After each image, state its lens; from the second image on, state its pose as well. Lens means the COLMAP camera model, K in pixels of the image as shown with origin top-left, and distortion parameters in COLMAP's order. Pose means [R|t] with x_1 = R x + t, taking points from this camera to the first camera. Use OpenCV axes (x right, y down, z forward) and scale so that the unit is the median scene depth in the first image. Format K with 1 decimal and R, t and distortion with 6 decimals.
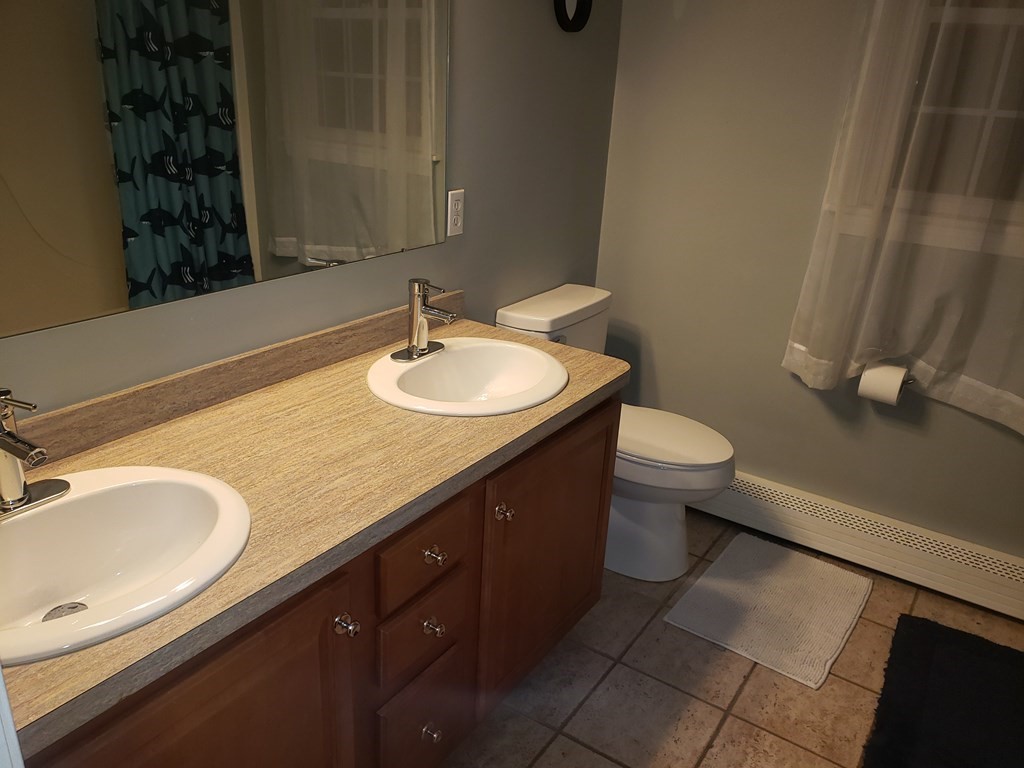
lens RADIAL K [[788.9, 0, 510.5], [0, 788.9, 392.1], [0, 0, 1]] dist [0.040750, -0.039309]
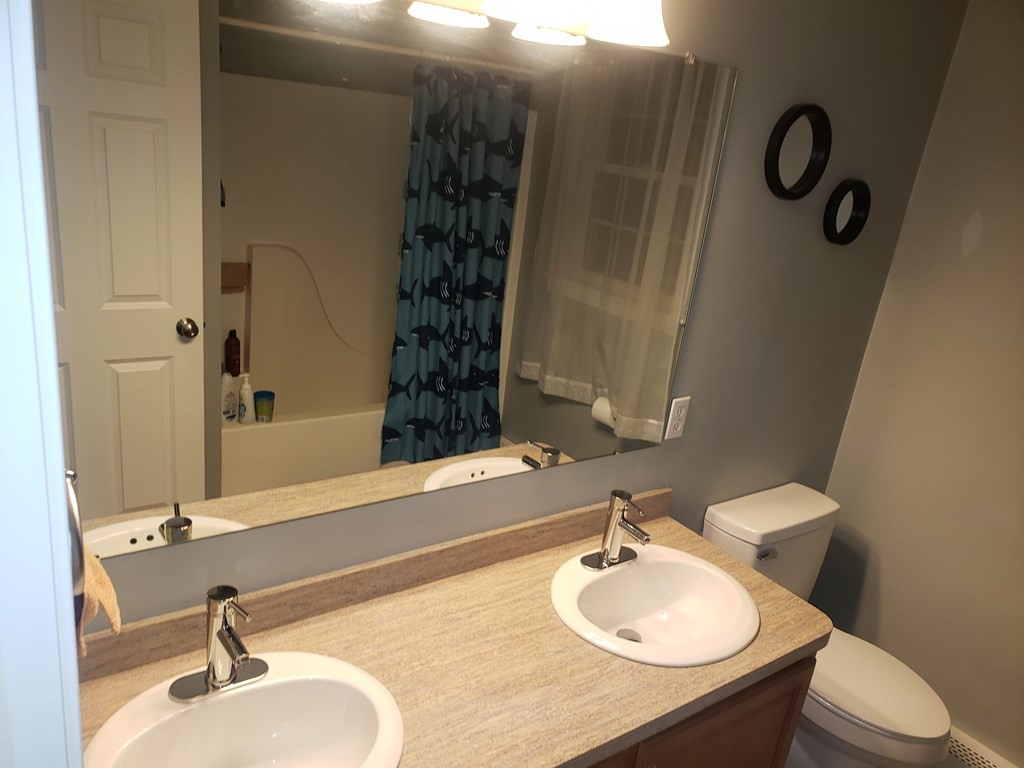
lens RADIAL K [[788.9, 0, 512.7], [0, 788.9, 398.3], [0, 0, 1]] dist [0.040750, -0.039309]
pose [[0.938407, 0.170660, -0.300446, 0.028636], [-0.192512, 0.980287, -0.044462, -0.150293], [0.286935, 0.099563, 0.952762, -0.015788]]
